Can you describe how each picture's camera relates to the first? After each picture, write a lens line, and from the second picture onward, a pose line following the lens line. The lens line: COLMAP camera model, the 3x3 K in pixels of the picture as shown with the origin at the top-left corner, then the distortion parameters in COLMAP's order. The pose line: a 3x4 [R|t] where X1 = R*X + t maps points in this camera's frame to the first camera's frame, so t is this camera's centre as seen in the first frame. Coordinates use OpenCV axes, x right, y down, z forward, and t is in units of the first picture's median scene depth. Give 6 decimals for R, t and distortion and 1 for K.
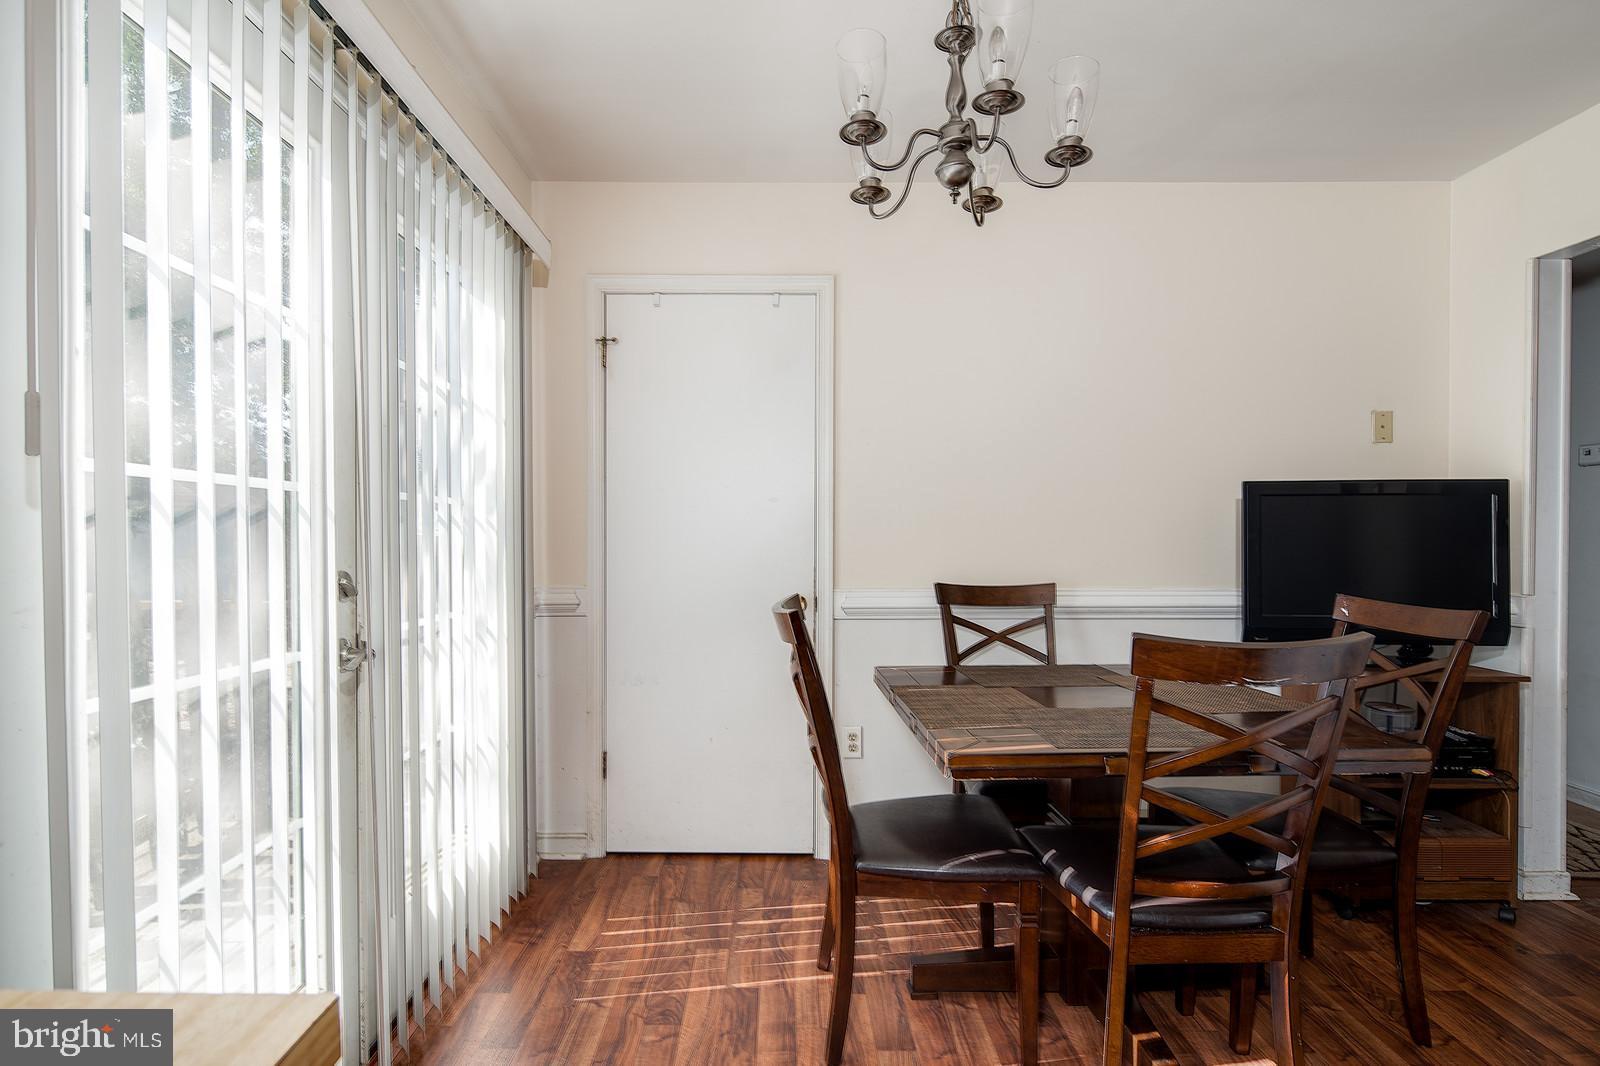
lens RADIAL K [[778.3, 0, 806.4], [0, 778.3, 544.2], [0, 0, 1]] dist [0.004046, -0.007473]
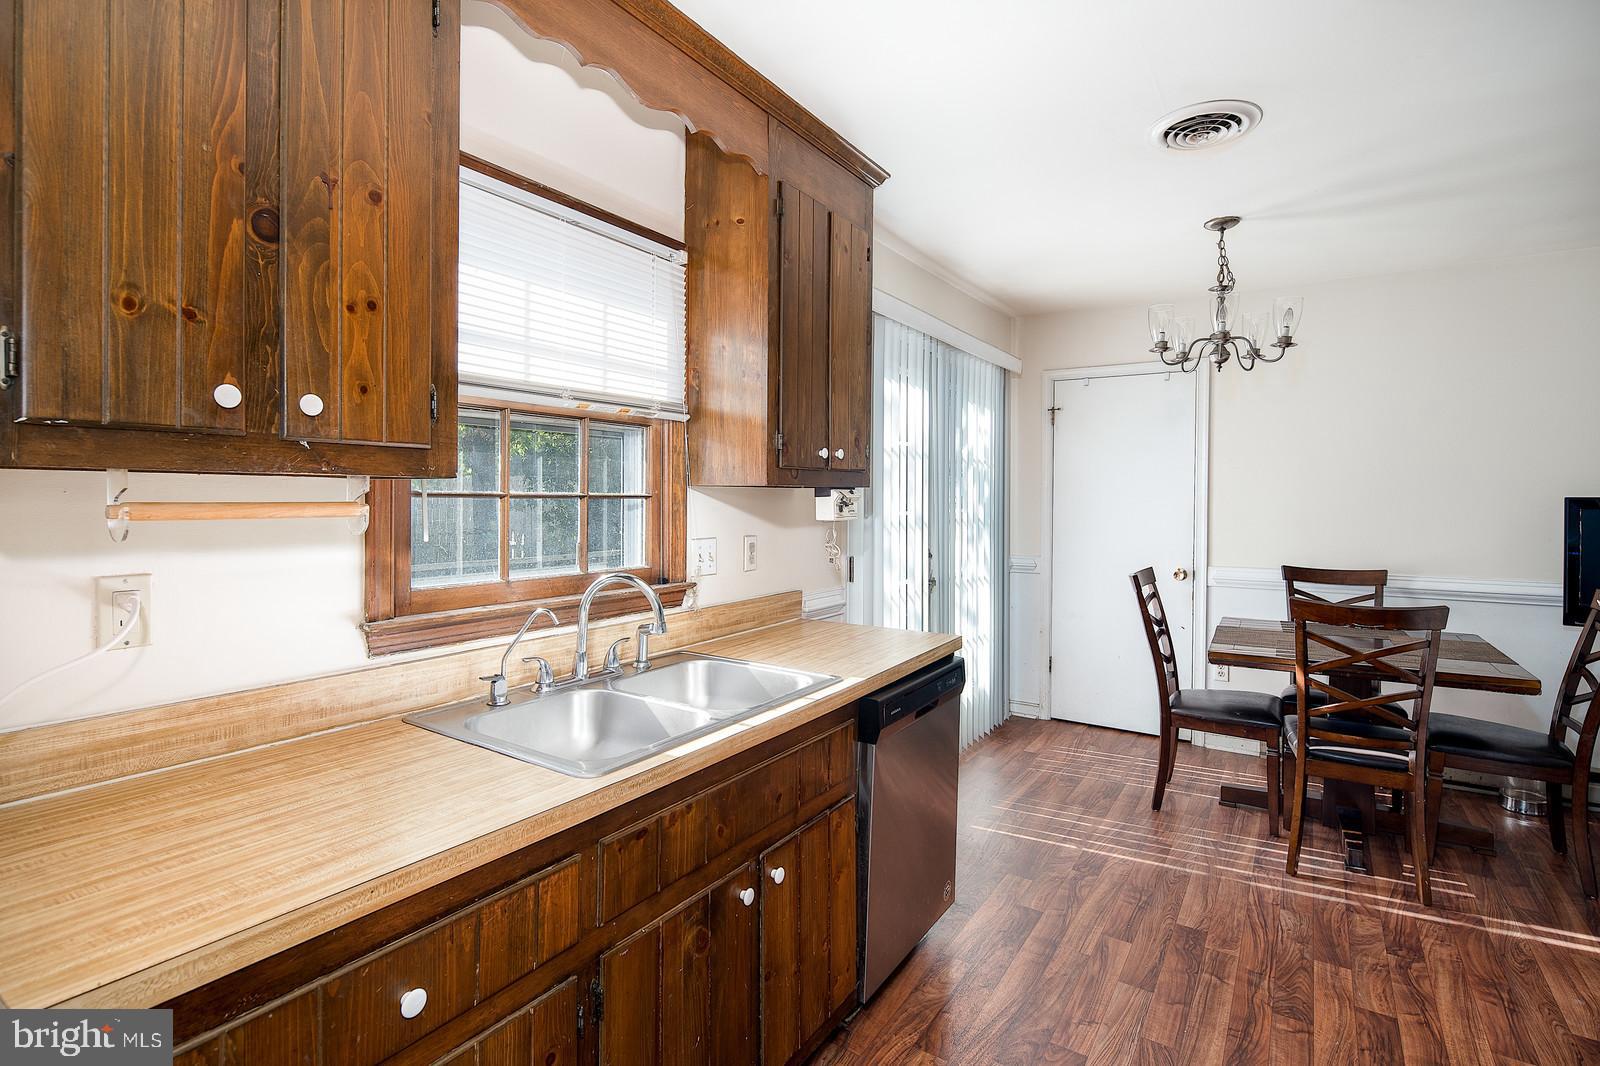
lens RADIAL K [[770.1, 0, 795.1], [0, 770.1, 514.0], [0, 0, 1]] dist [0.003269, -0.004808]
pose [[0.814891, 0.016369, -0.579383, 0.260630], [-0.010425, 0.999853, 0.013586, -0.055819], [0.579520, -0.005031, 0.814942, -0.695732]]
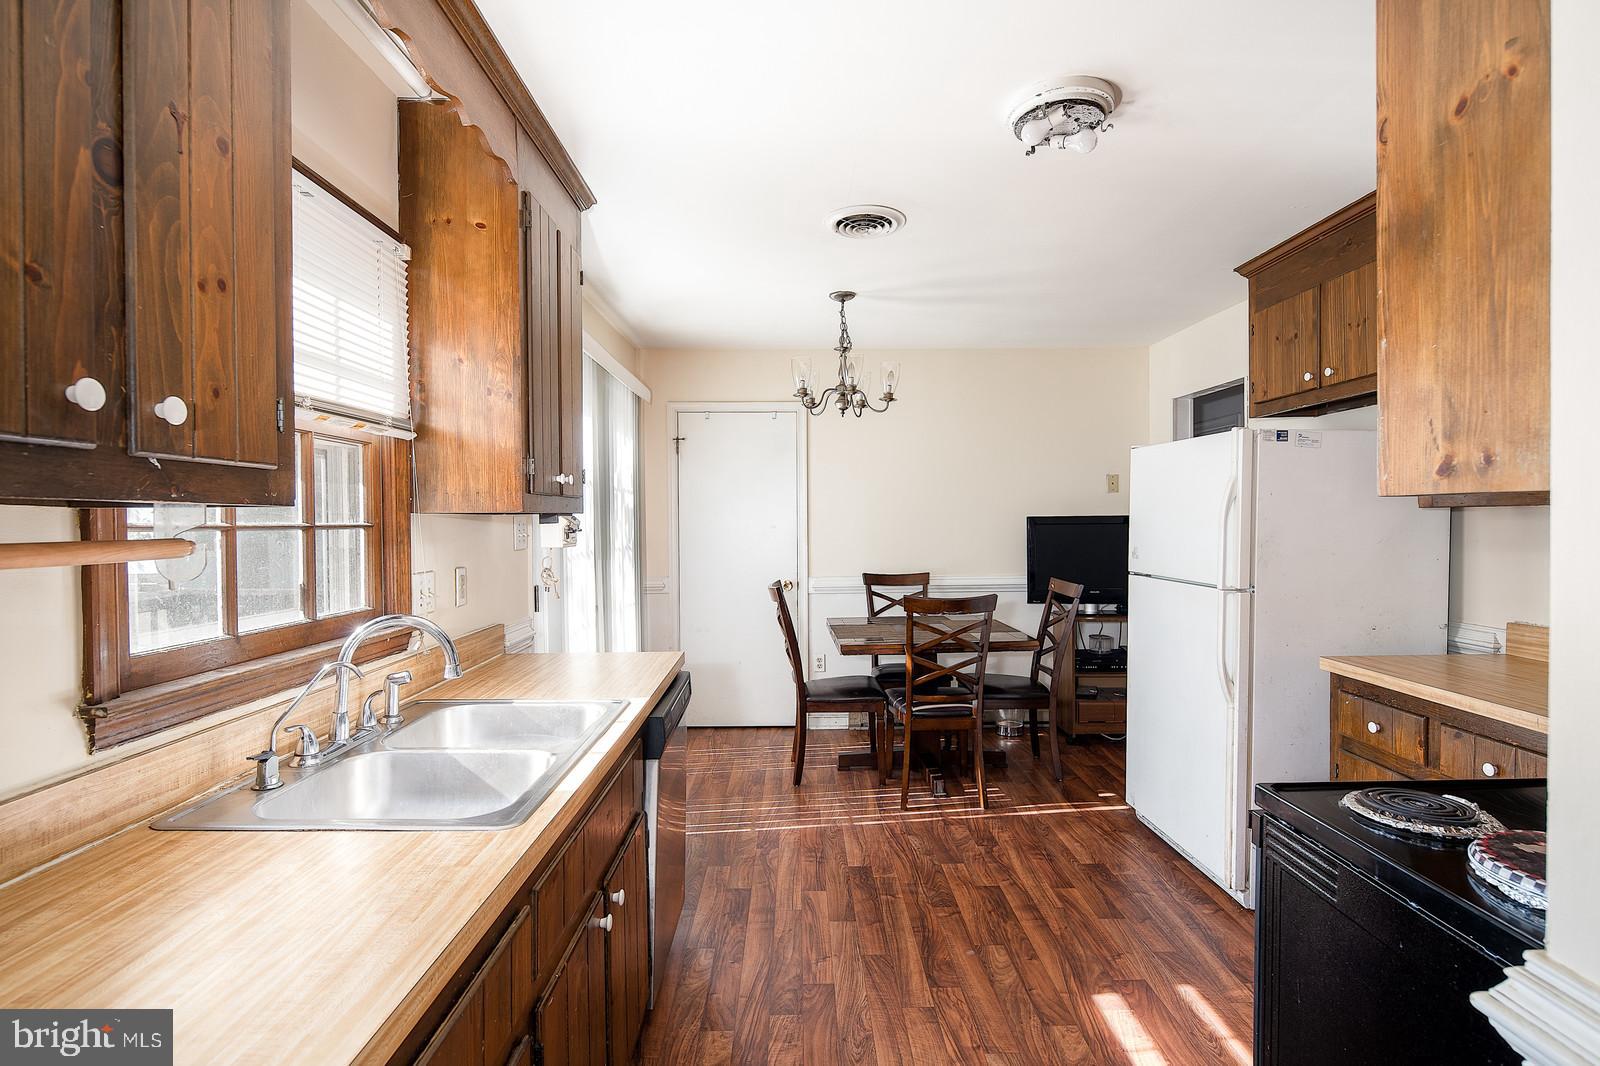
lens RADIAL K [[778.3, 0, 806.4], [0, 778.3, 544.2], [0, 0, 1]] dist [0.004046, -0.007473]
pose [[0.999751, -0.008554, -0.020586, 0.073979], [0.008982, 0.999744, 0.020785, -0.056279], [0.020403, -0.020965, 0.999572, -0.817508]]
